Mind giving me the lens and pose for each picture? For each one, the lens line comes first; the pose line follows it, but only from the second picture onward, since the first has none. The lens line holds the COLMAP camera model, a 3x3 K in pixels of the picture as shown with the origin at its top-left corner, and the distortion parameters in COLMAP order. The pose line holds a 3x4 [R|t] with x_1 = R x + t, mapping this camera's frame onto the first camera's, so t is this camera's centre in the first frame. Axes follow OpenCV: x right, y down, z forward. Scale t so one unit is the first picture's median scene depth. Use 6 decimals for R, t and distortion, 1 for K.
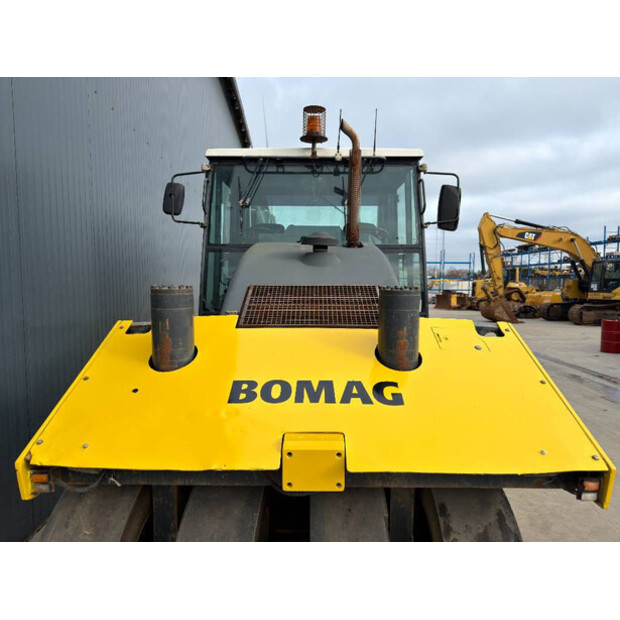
lens RADIAL K [[432.7, 0, 310.0], [0, 432.7, 310.0], [0, 0, 1]] dist [0.081138, -0.113879]
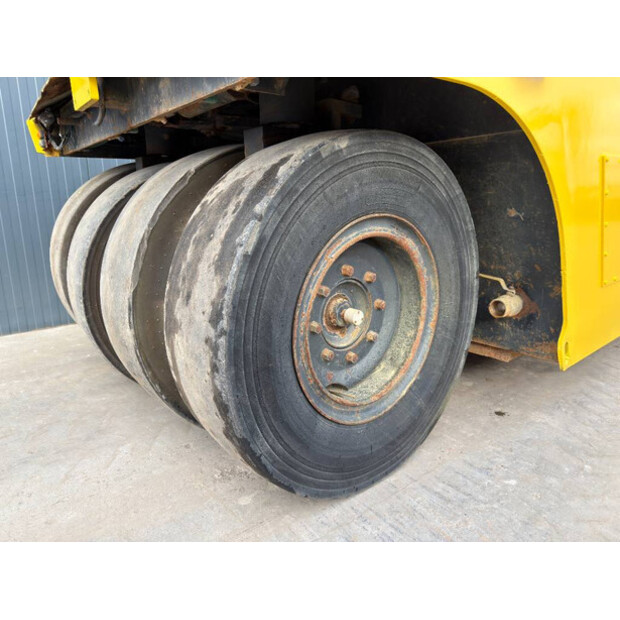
lens RADIAL K [[432.7, 0, 310.0], [0, 432.7, 310.0], [0, 0, 1]] dist [0.081138, -0.113879]
pose [[0.633406, 0.175032, -0.753764, 0.951115], [-0.039750, 0.980156, 0.194199, 0.556507], [0.772798, -0.093044, 0.627794, 0.658153]]
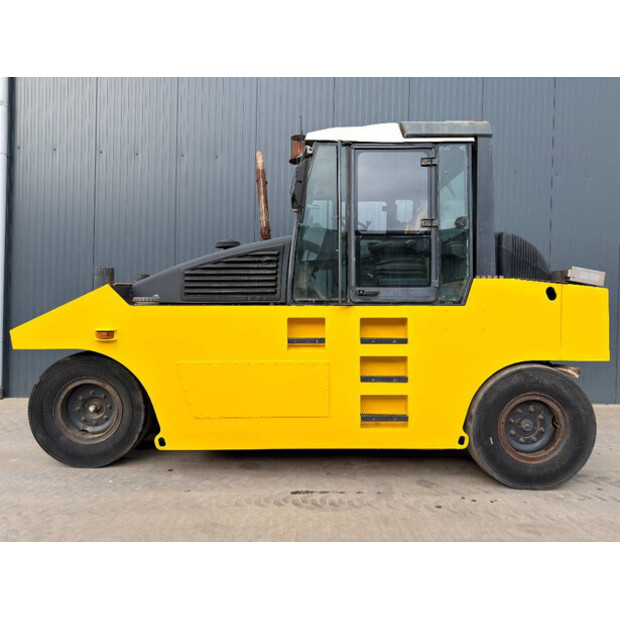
lens RADIAL K [[432.7, 0, 310.0], [0, 432.7, 310.0], [0, 0, 1]] dist [0.081138, -0.113879]
pose [[0.014080, 0.019681, -0.999707, 2.834076], [-0.082077, 0.996455, 0.018461, 0.034473], [0.996527, 0.081793, 0.015646, 2.335251]]
